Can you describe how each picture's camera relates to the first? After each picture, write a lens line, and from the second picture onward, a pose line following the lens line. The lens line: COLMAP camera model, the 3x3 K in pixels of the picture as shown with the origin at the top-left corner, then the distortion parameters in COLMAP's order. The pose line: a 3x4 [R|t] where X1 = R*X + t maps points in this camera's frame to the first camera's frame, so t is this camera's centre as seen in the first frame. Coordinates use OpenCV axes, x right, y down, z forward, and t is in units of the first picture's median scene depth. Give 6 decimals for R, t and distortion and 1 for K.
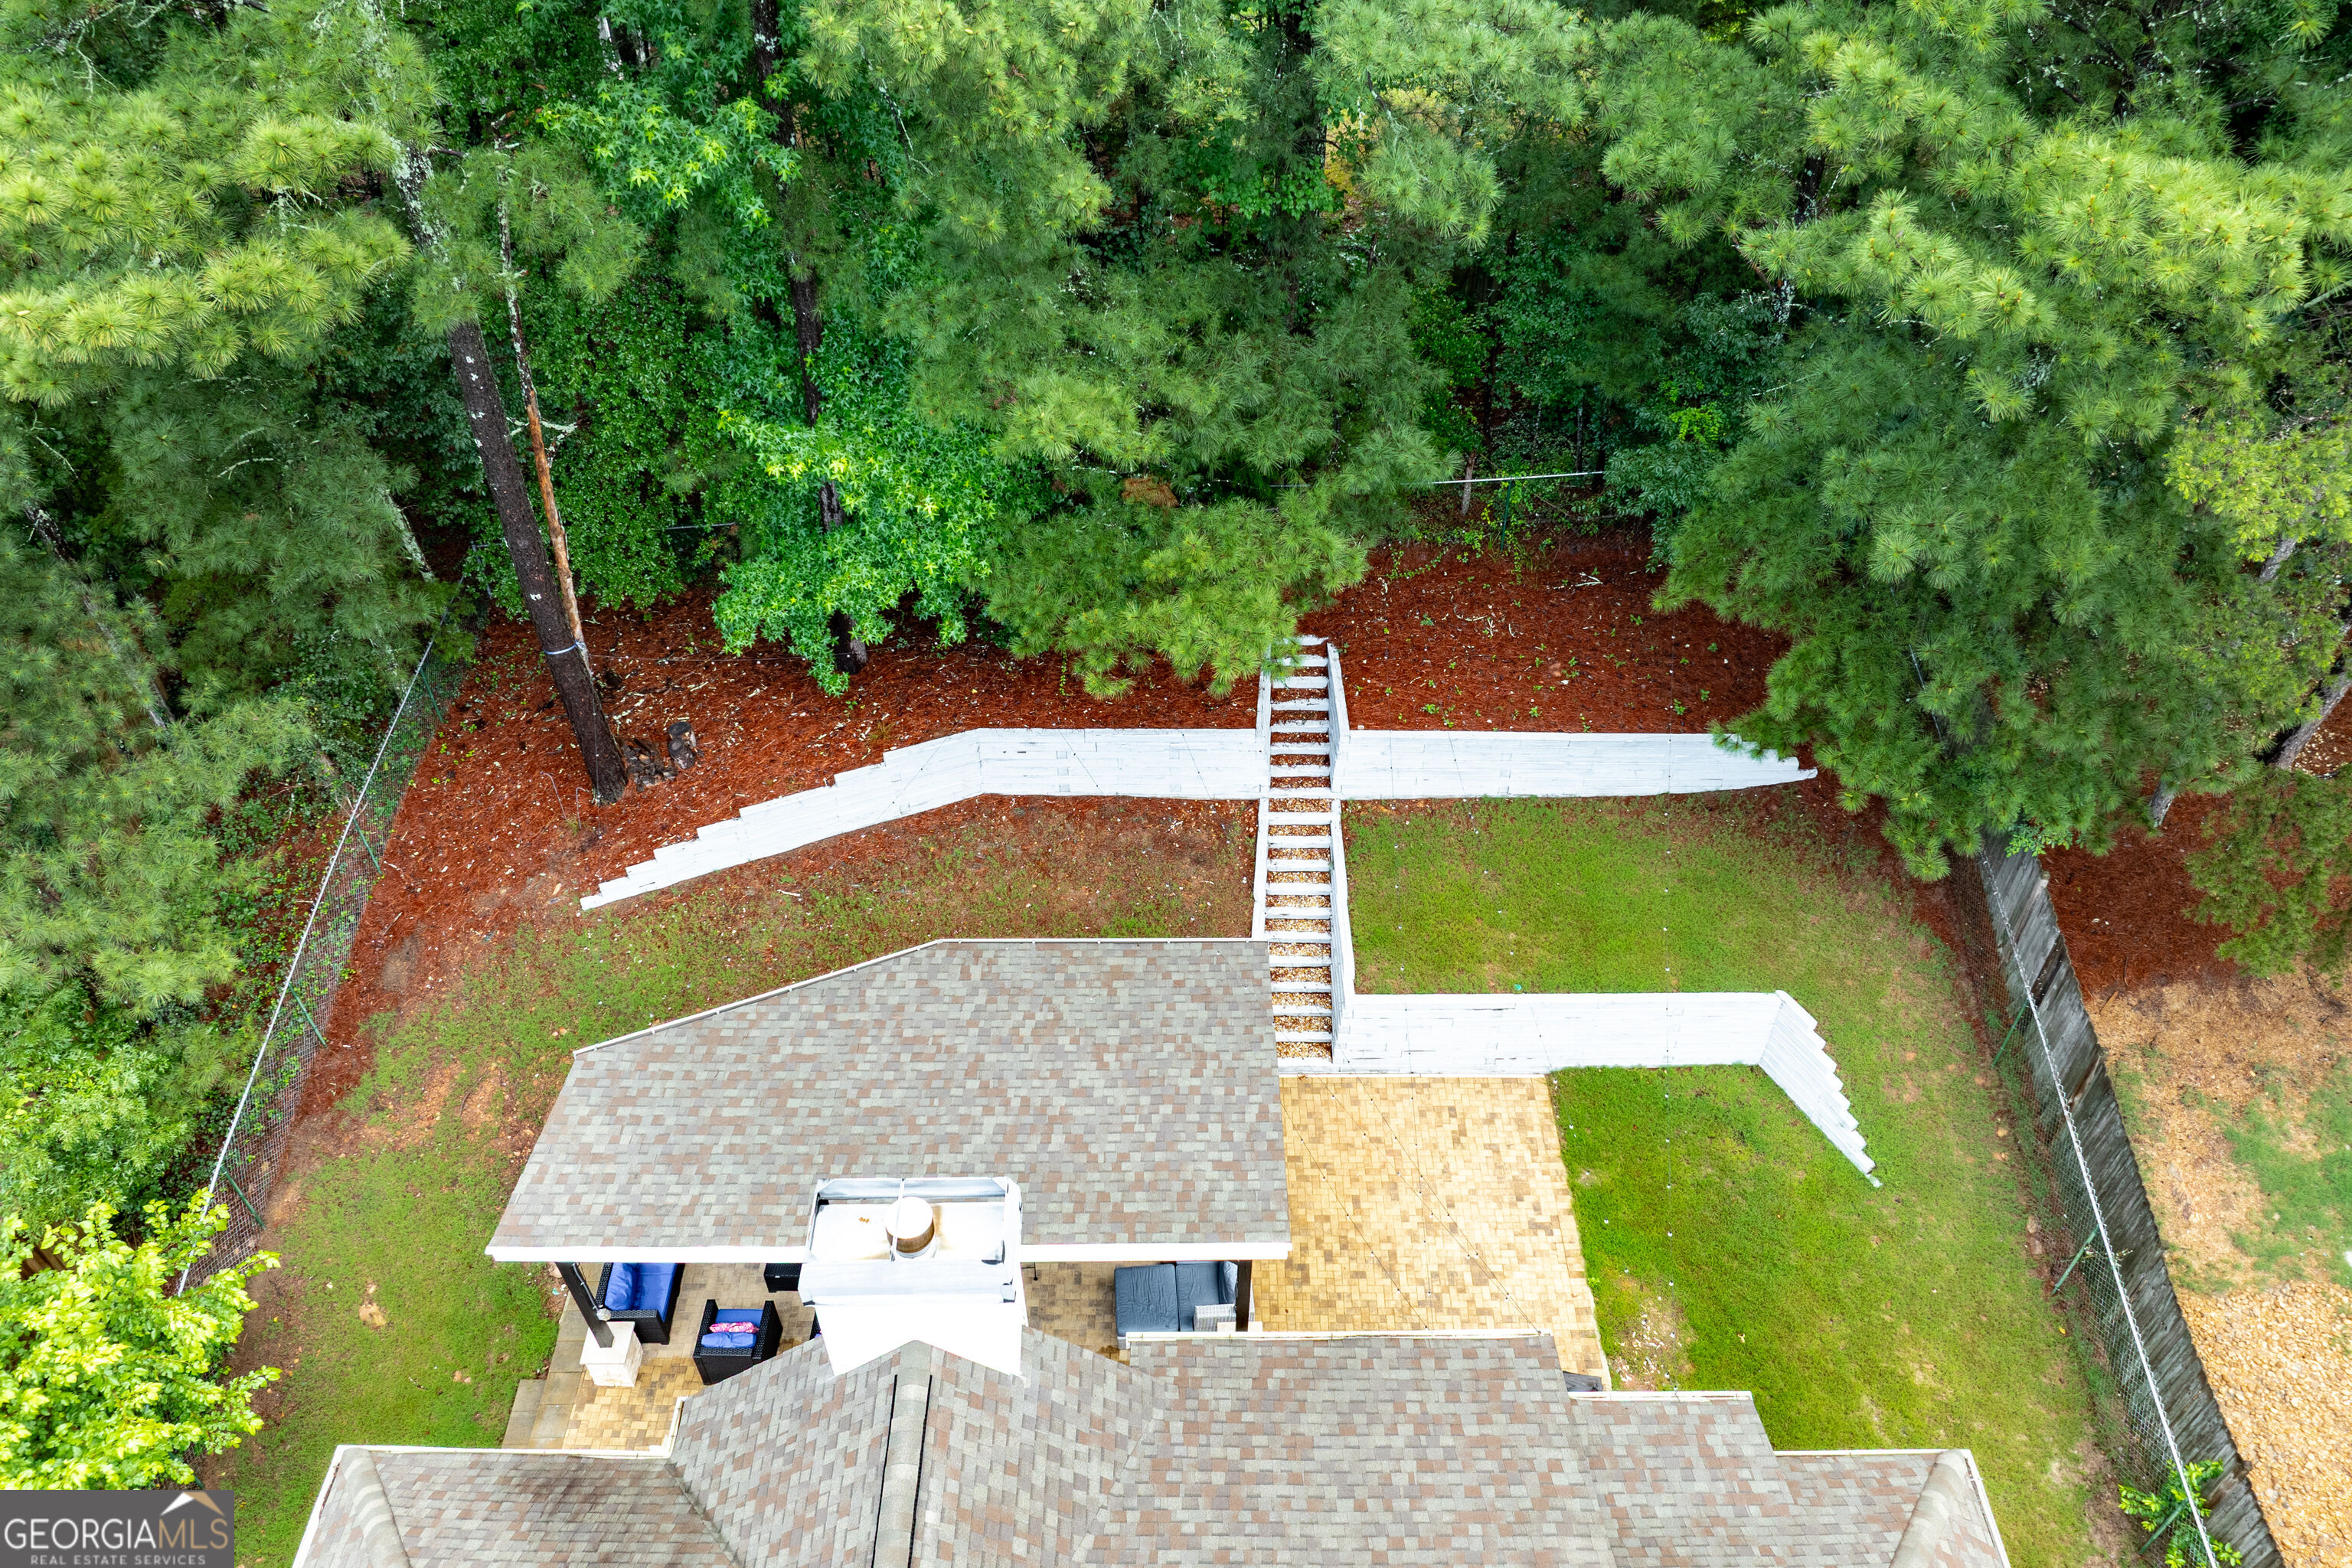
lens RADIAL K [[1674.9, 0, 1176.0], [0, 1674.9, 784.0], [0, 0, 1]] dist [-0.030769, -0.002954]
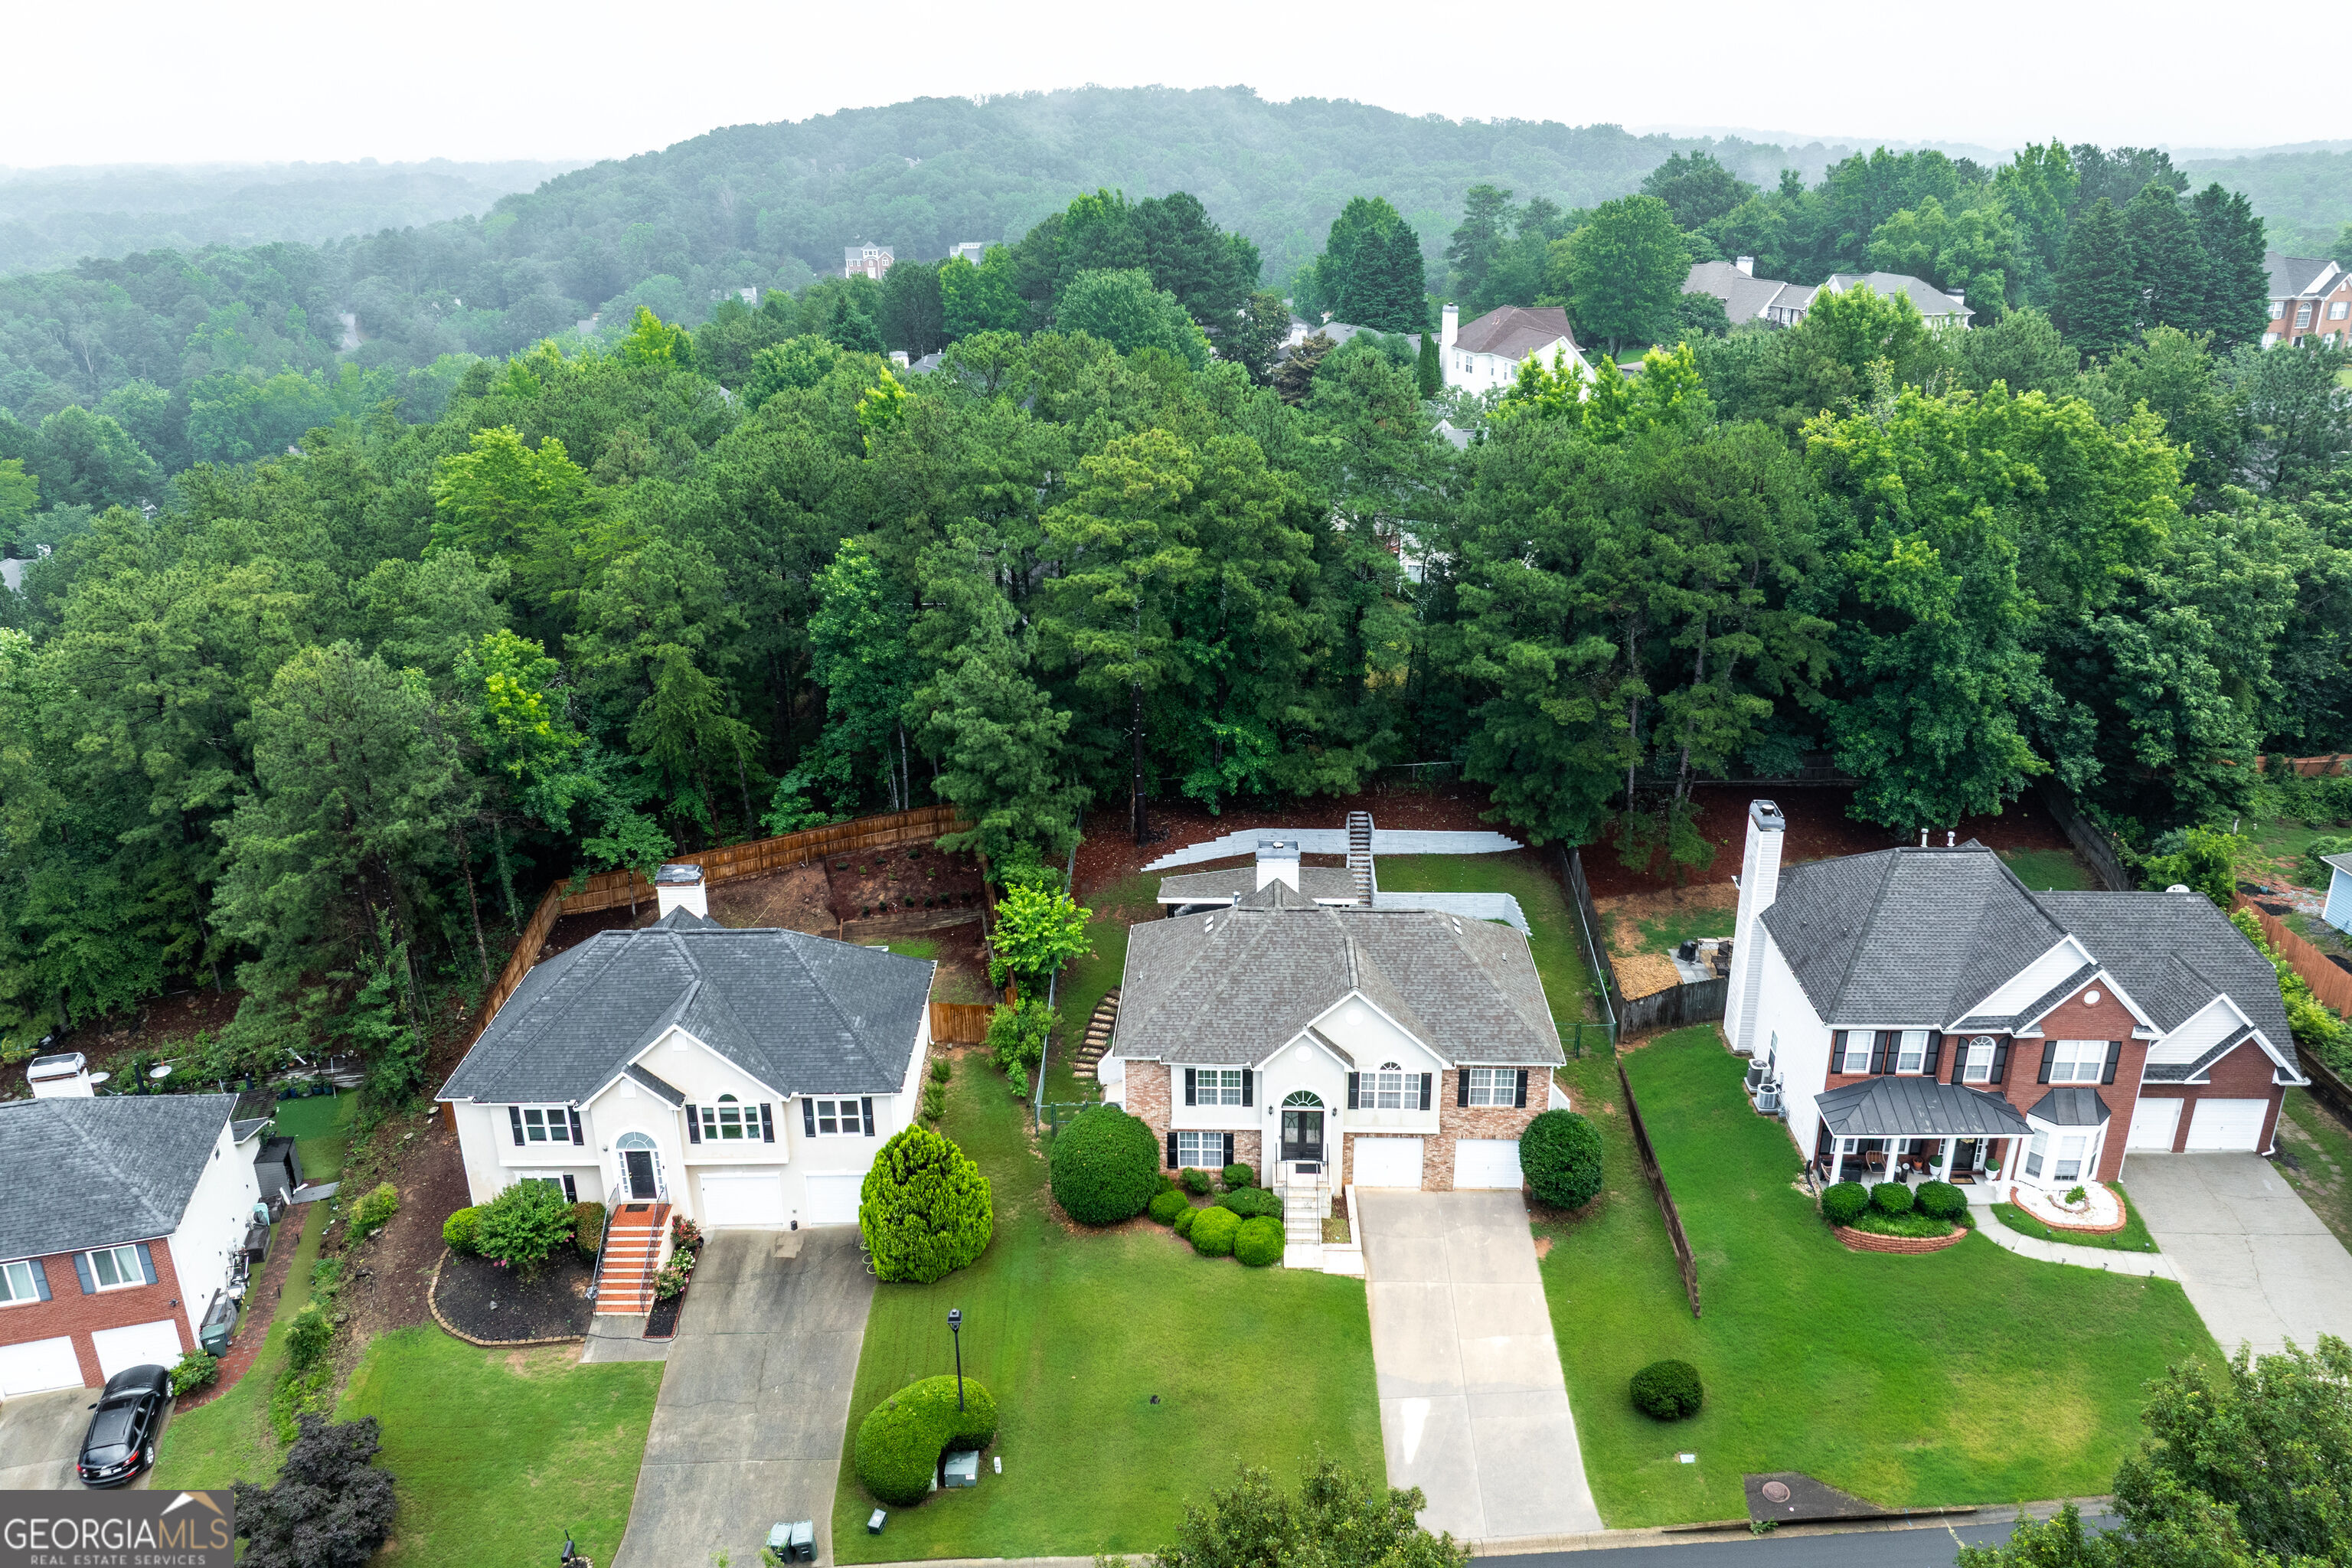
lens RADIAL K [[1674.9, 0, 1176.0], [0, 1674.9, 784.0], [0, 0, 1]] dist [-0.030769, -0.002954]
pose [[0.999300, 0.008686, -0.036377, -0.182430], [-0.021286, 0.931842, -0.362240, 1.192571], [0.030751, 0.362761, 0.931375, -2.294704]]
